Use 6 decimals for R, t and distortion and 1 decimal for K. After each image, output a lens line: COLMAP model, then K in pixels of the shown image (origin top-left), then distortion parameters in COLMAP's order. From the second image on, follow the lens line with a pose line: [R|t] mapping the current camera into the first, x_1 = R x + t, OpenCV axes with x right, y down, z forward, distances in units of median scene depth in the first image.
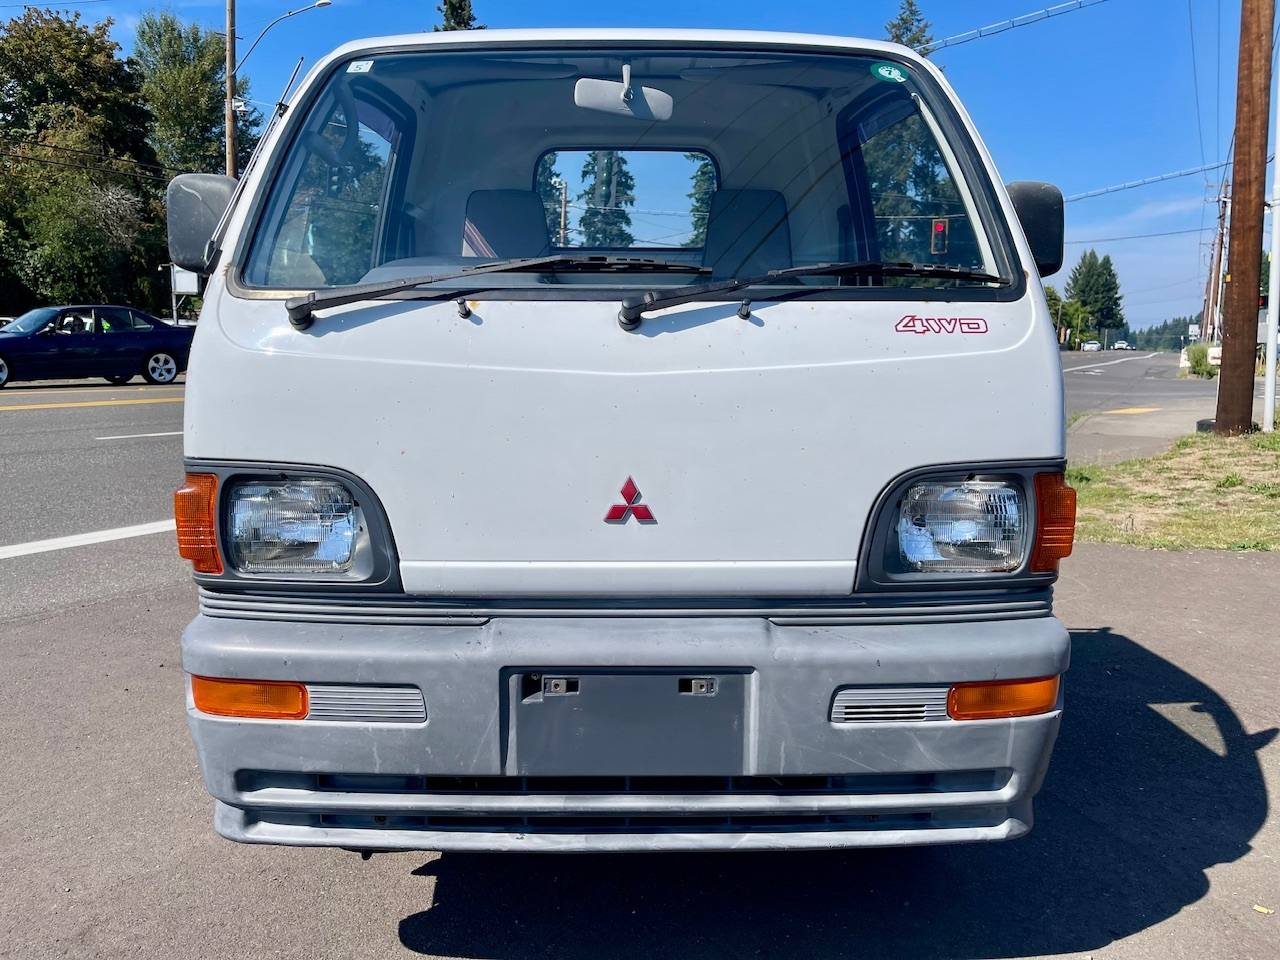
lens RADIAL K [[965.8, 0, 640.0], [0, 965.8, 480.0], [0, 0, 1]] dist [0.040089, -0.005722]
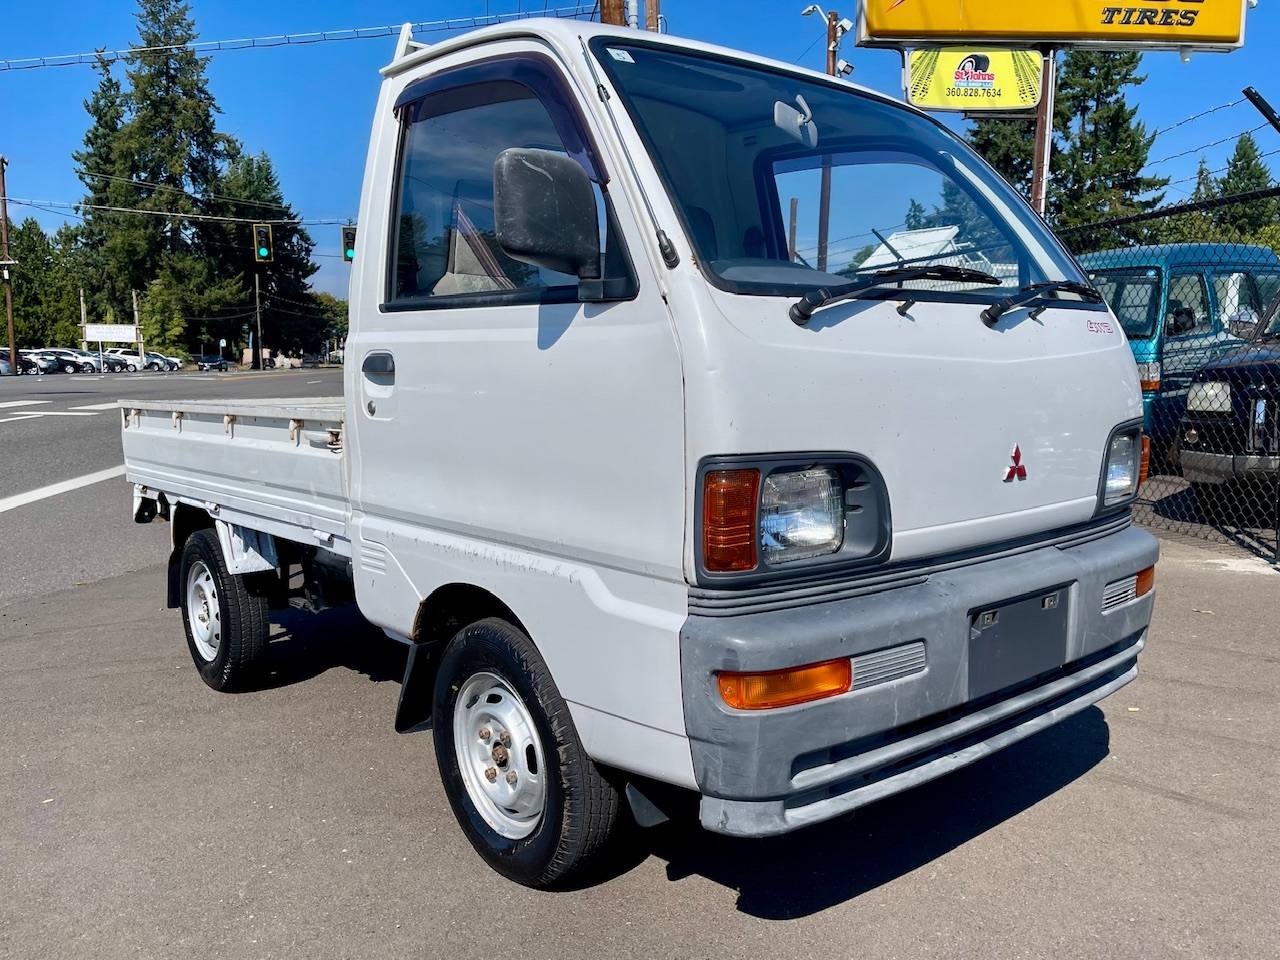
lens RADIAL K [[1025.1, 0, 681.3], [0, 1025.1, 505.5], [0, 0, 1]] dist [0.079363, -0.098748]
pose [[0.753056, -0.097220, 0.650734, -1.187275], [0.097469, 0.994595, 0.035798, -0.013630], [-0.650697, 0.036468, 0.758462, 0.255957]]
